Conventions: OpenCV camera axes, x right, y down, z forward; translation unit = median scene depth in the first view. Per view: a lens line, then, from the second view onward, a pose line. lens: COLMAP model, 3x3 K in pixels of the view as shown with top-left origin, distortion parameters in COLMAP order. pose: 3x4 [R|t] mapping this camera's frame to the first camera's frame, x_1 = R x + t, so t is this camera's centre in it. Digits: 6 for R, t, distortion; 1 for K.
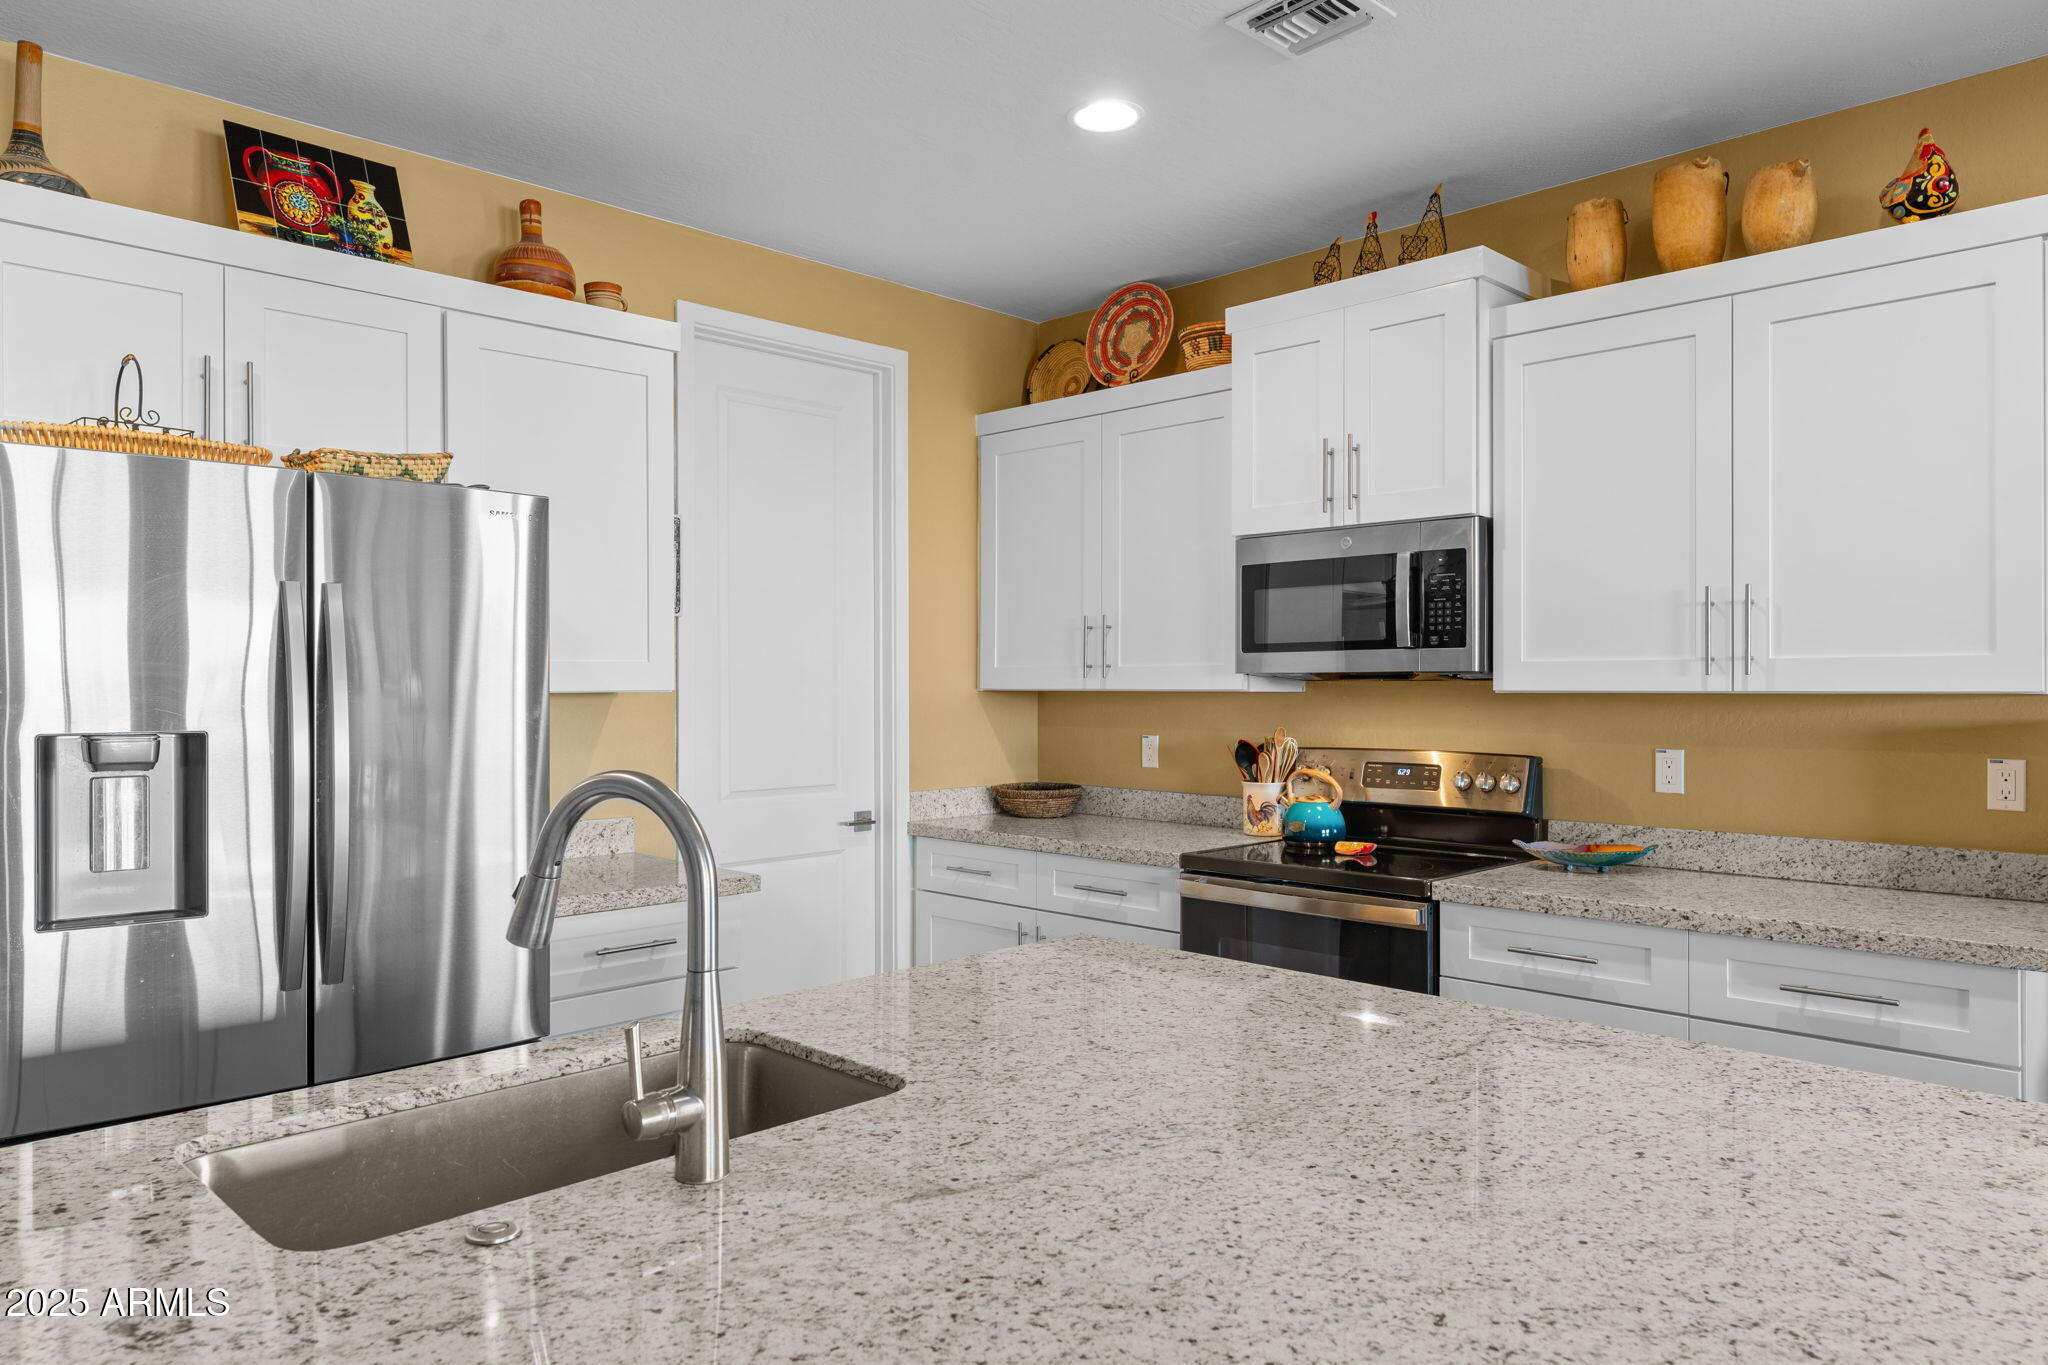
lens RADIAL K [[1348.1, 0, 1019.7], [0, 1348.1, 681.7], [0, 0, 1]] dist [0.000514, 0.000855]
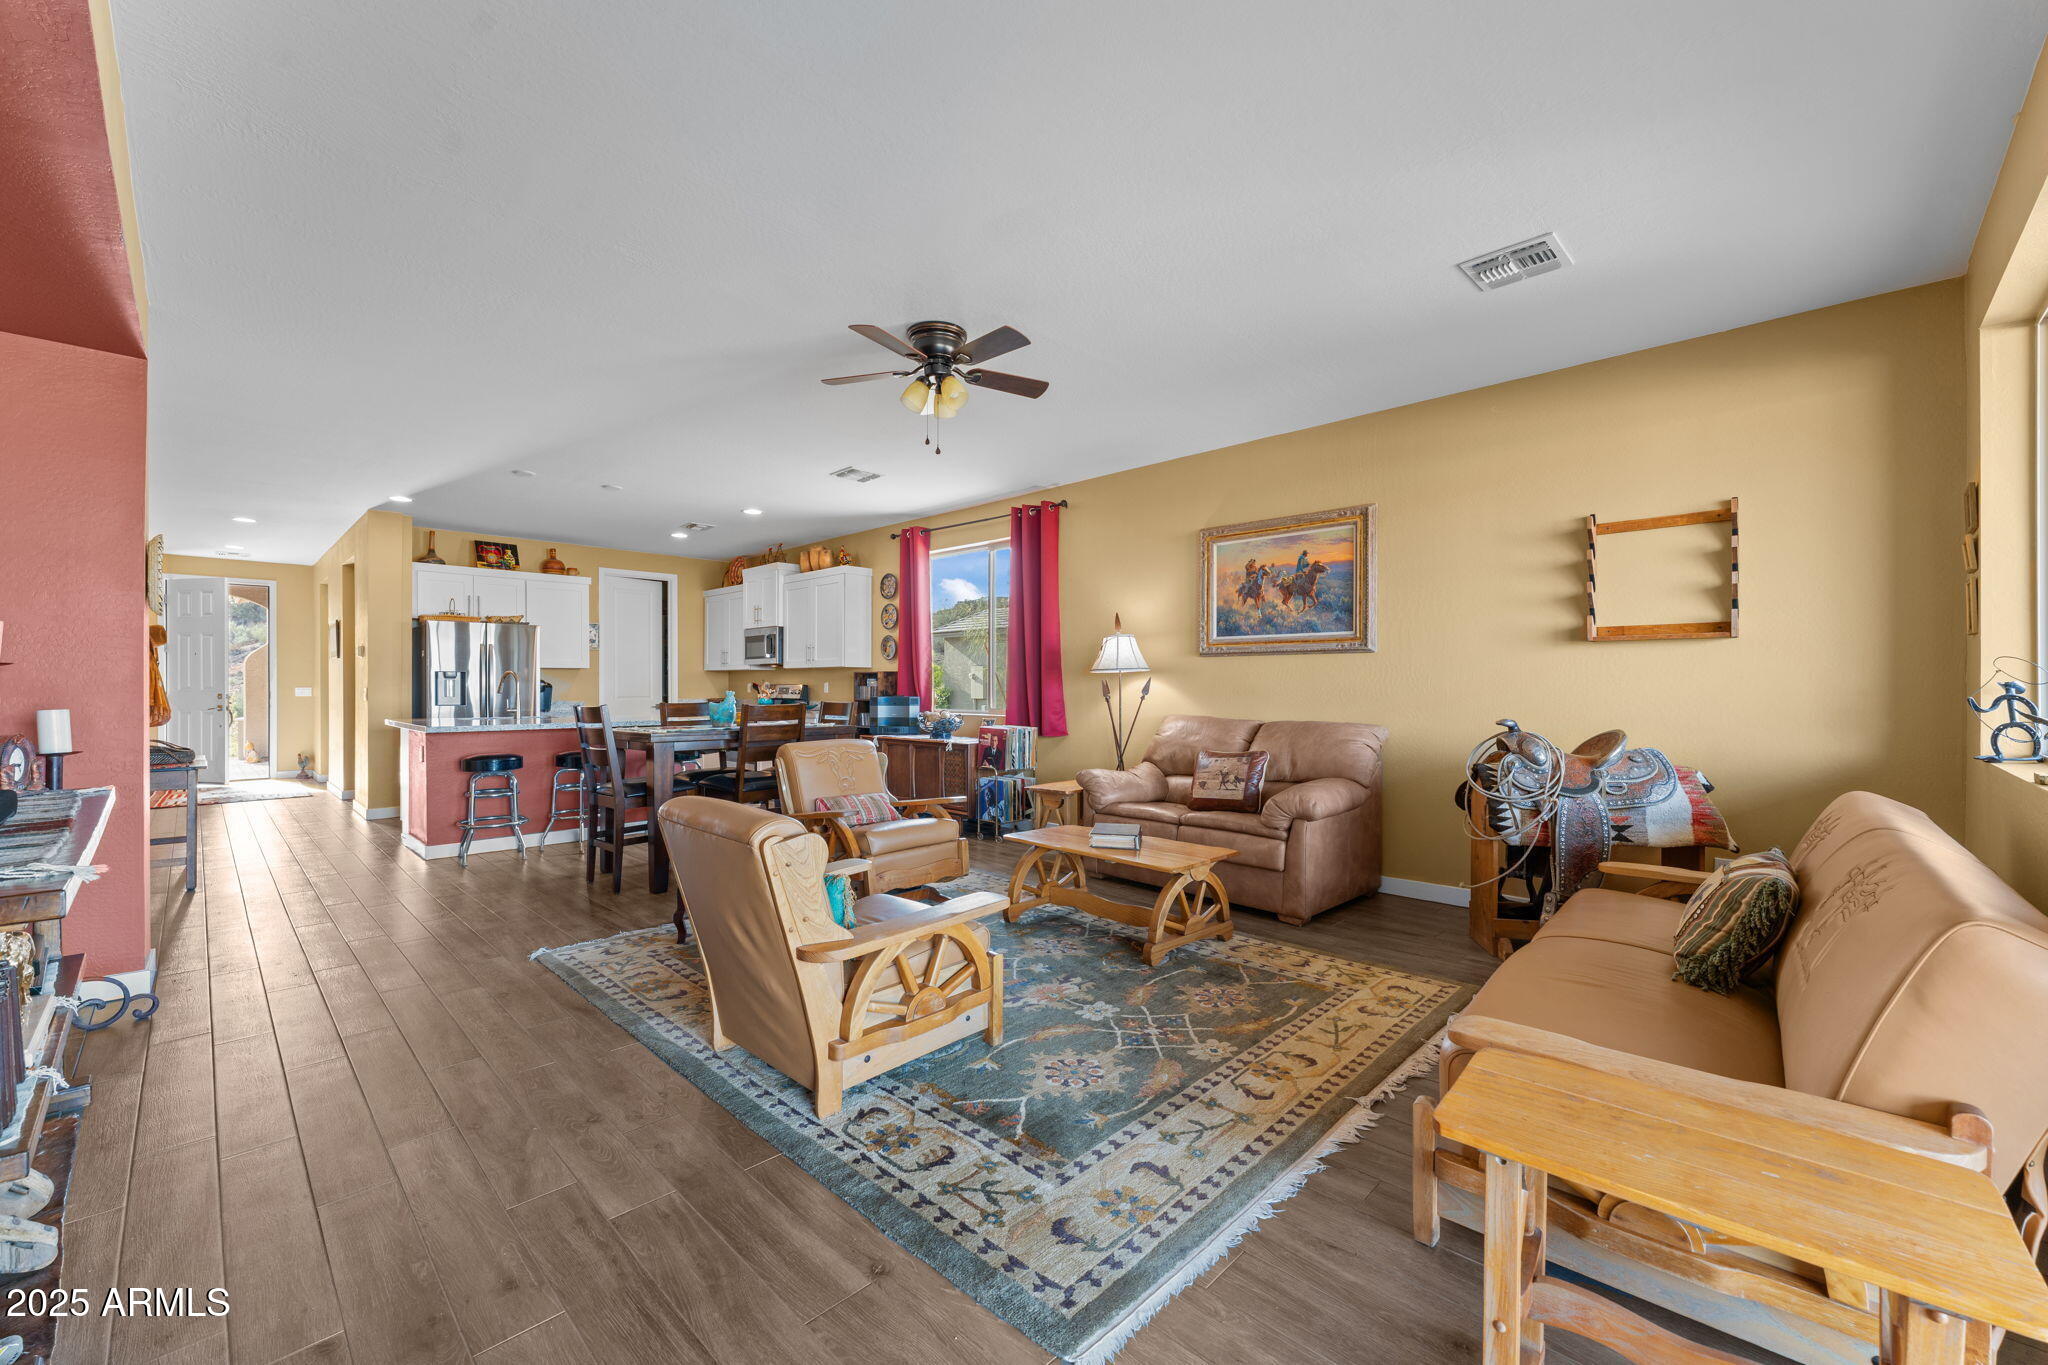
lens RADIAL K [[811.0, 0, 1022.2], [0, 811.0, 688.2], [0, 0, 1]] dist [-0.000272, -0.000008]
pose [[0.999960, 0.001701, 0.008807, 1.047728], [-0.001739, 0.999989, 0.004334, 0.055446], [-0.008800, -0.004350, 0.999952, -1.487792]]
